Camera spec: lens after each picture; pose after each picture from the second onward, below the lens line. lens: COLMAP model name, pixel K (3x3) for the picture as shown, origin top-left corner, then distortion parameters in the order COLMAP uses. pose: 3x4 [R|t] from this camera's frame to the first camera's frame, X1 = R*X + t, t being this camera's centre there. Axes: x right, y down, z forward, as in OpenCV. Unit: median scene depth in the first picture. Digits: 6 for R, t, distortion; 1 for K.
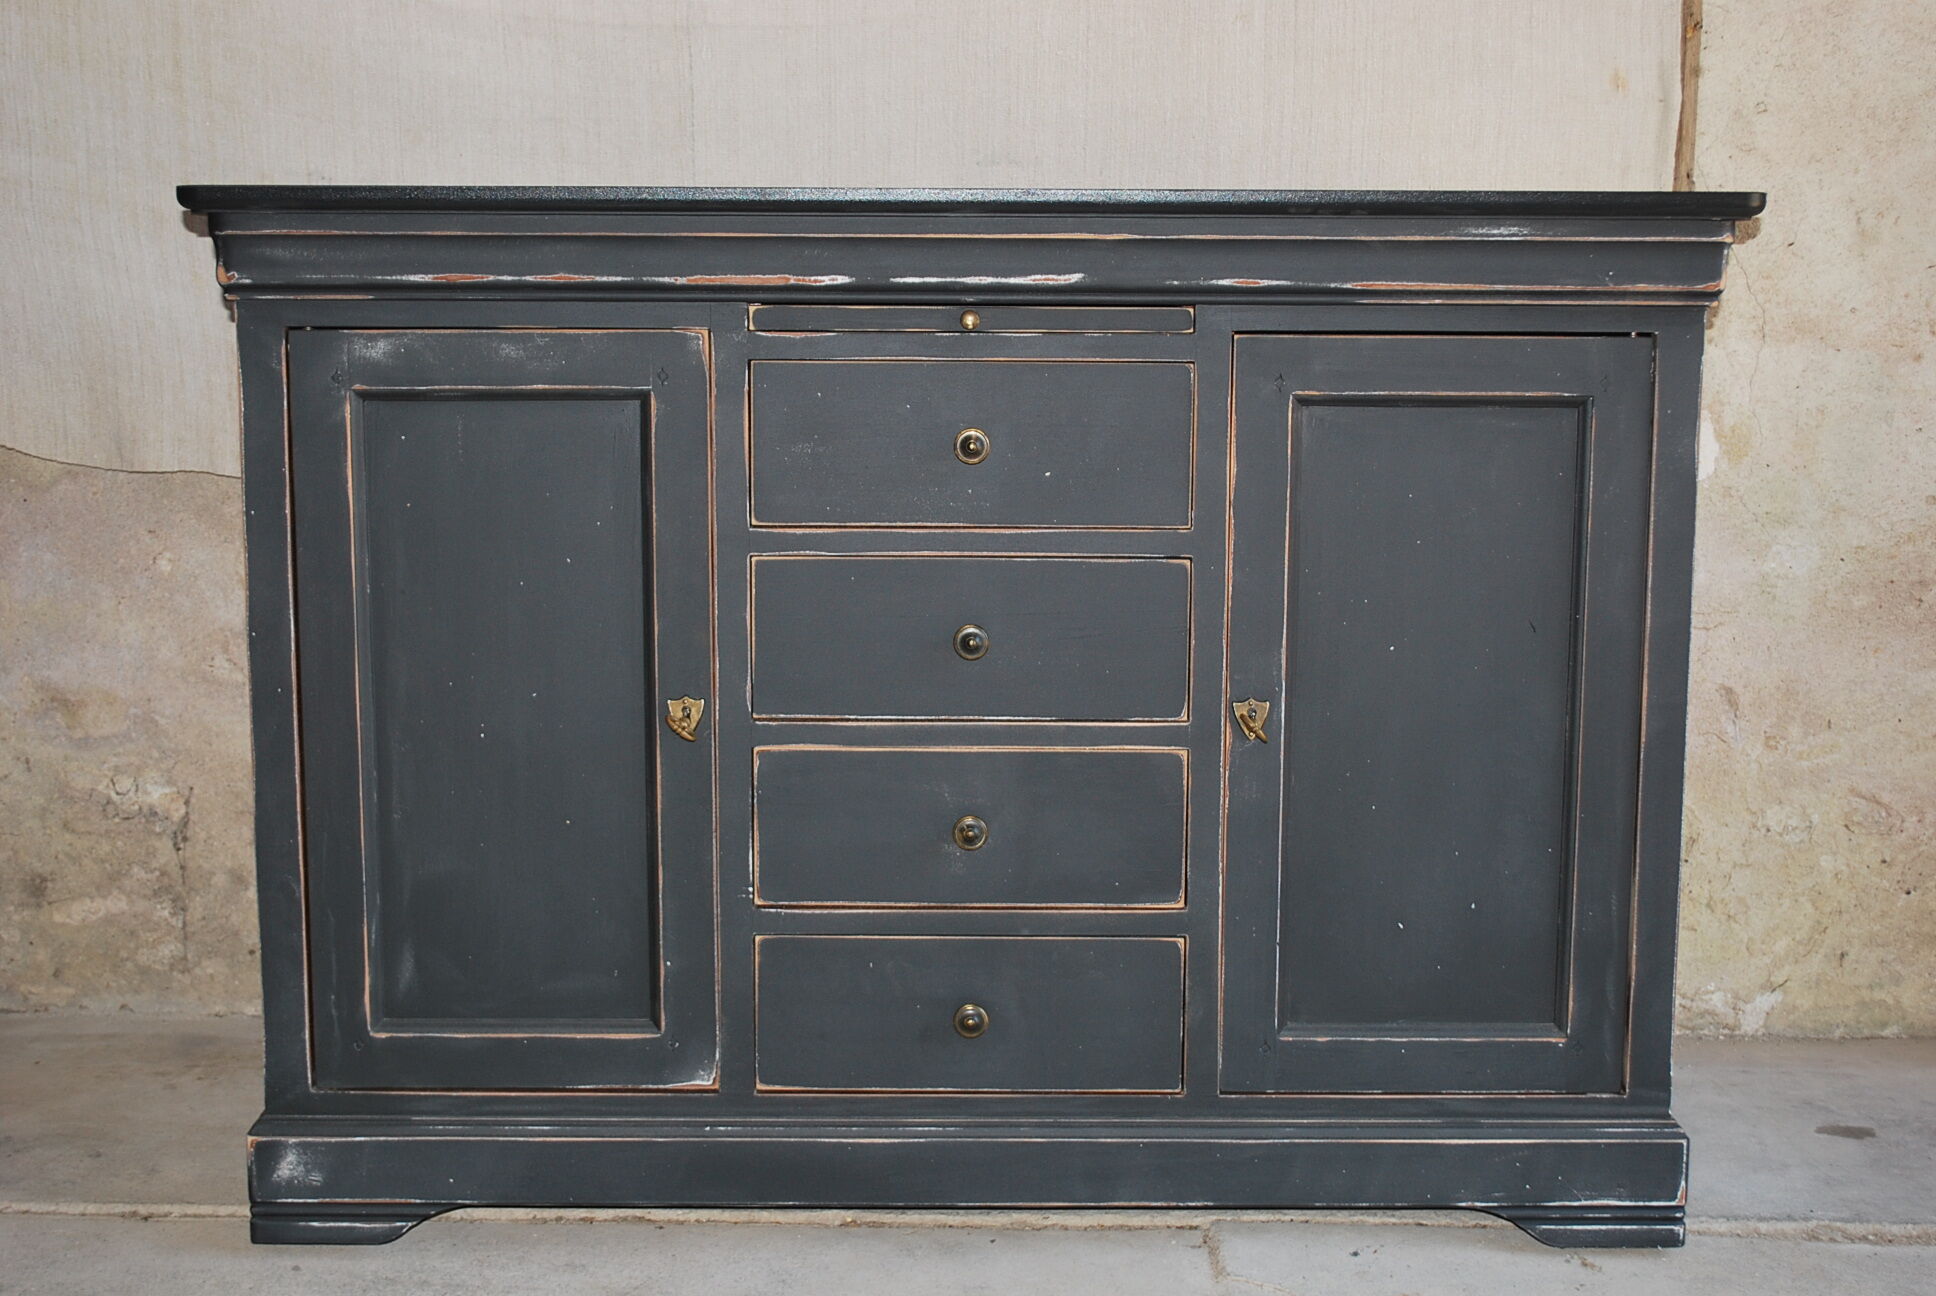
lens RADIAL K [[2574.9, 0, 968.0], [0, 2574.9, 648.0], [0, 0, 1]] dist [-0.036432, 0.023547]
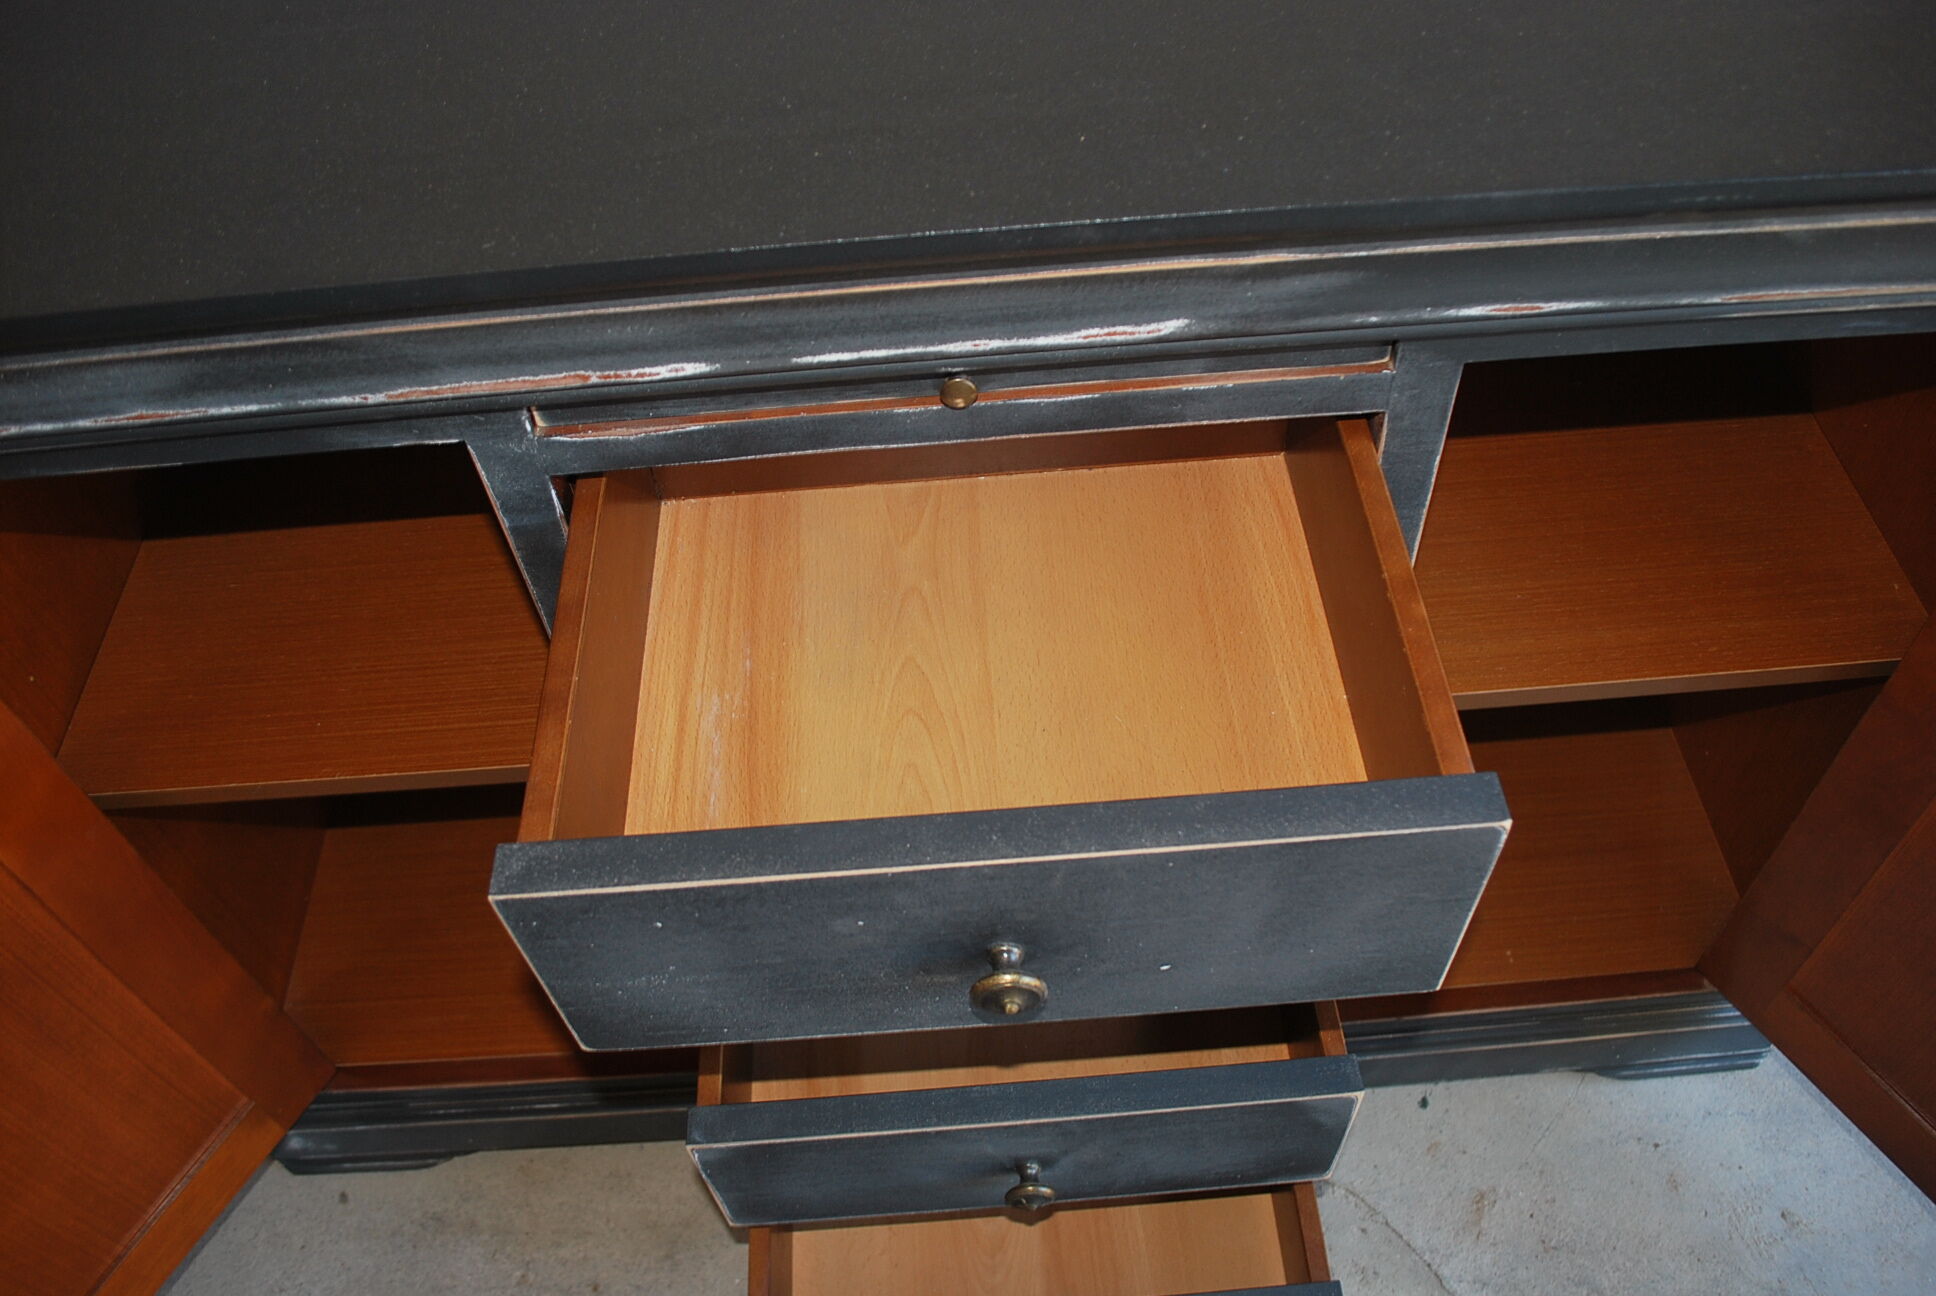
lens RADIAL K [[1512.7, 0, 971.0], [0, 1512.7, 640.4], [0, 0, 1]] dist [-0.087243, 0.015921]
pose [[0.996888, -0.077268, -0.015612, 0.003787], [0.067687, 0.737511, 0.671935, -0.278287], [-0.040405, -0.670900, 0.740446, 0.712609]]
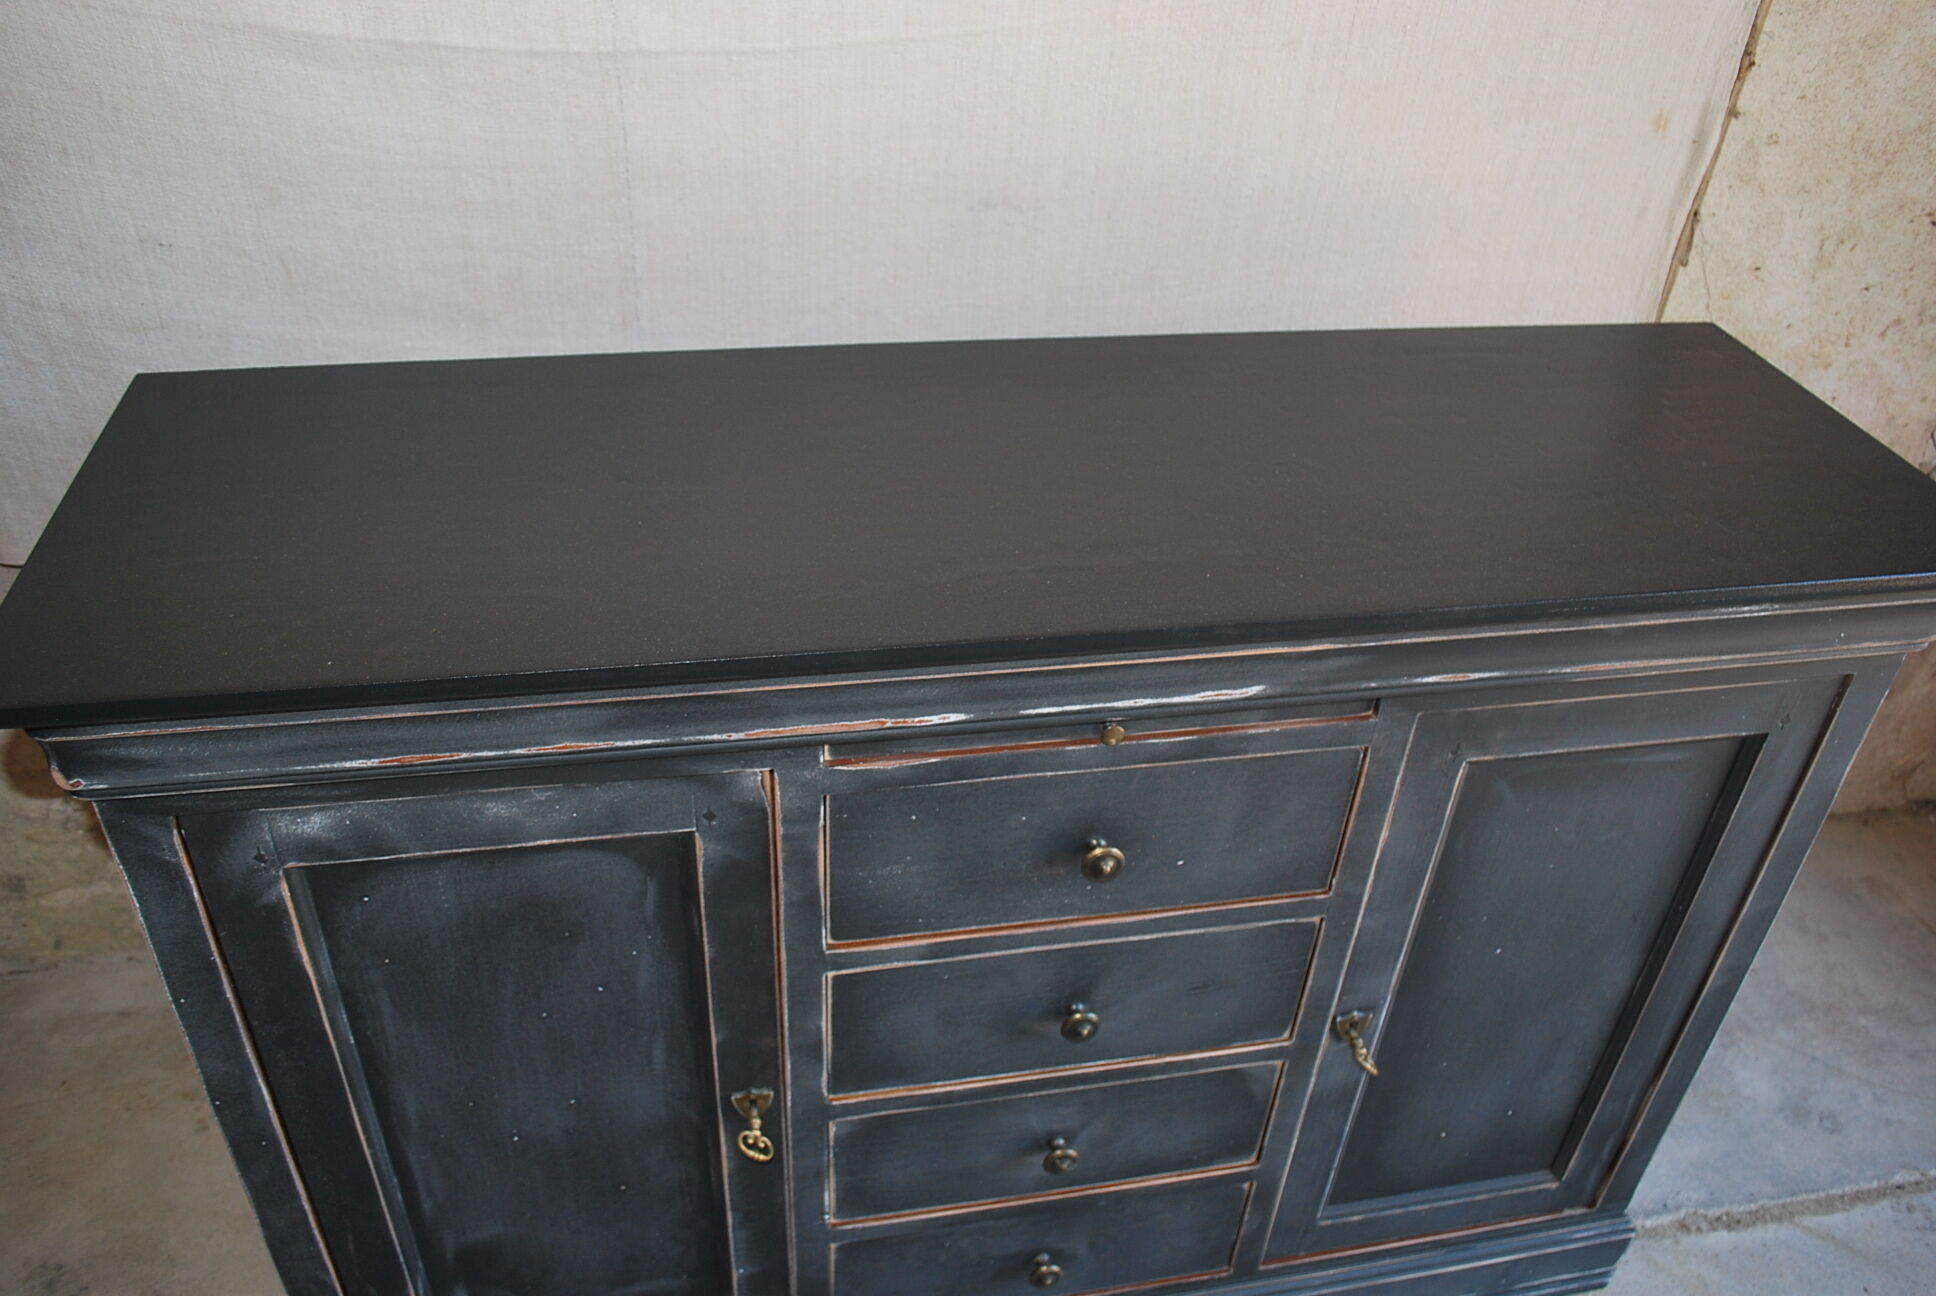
lens RADIAL K [[1512.7, 0, 971.0], [0, 1512.7, 640.4], [0, 0, 1]] dist [-0.087243, 0.015921]
pose [[0.980289, -0.072100, 0.183945, -0.116584], [-0.019084, 0.892125, 0.451386, -0.340136], [-0.196647, -0.445999, 0.873164, 0.597495]]
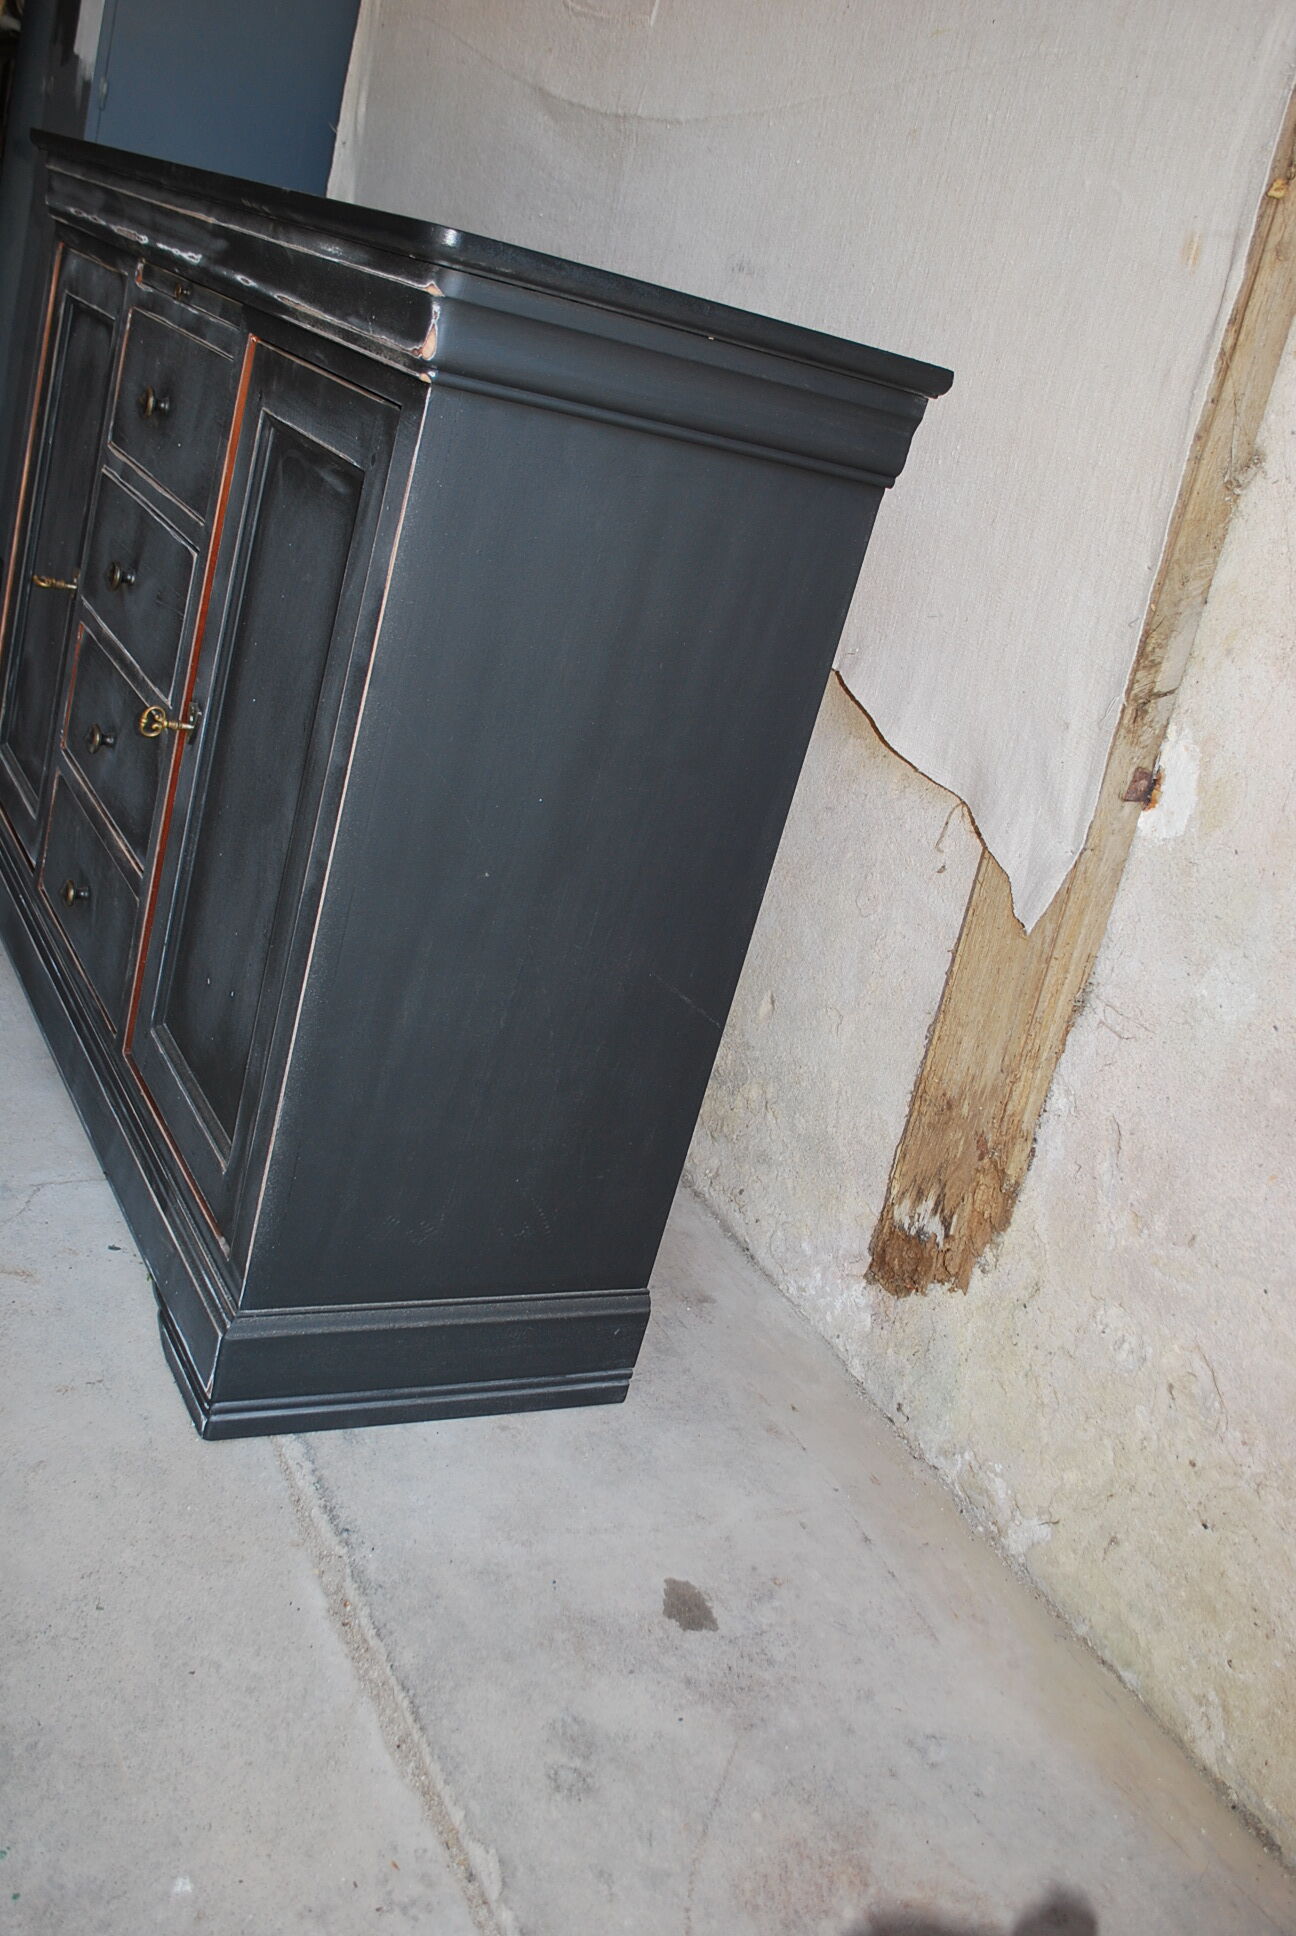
lens RADIAL K [[1803.8, 0, 648.0], [0, 1803.8, 968.0], [0, 0, 1]] dist [-0.063781, 0.000345]
pose [[0.465159, 0.420039, -0.779227, 0.772471], [-0.374268, 0.891029, 0.256887, -0.132935], [0.802216, 0.172147, 0.571677, 0.741441]]
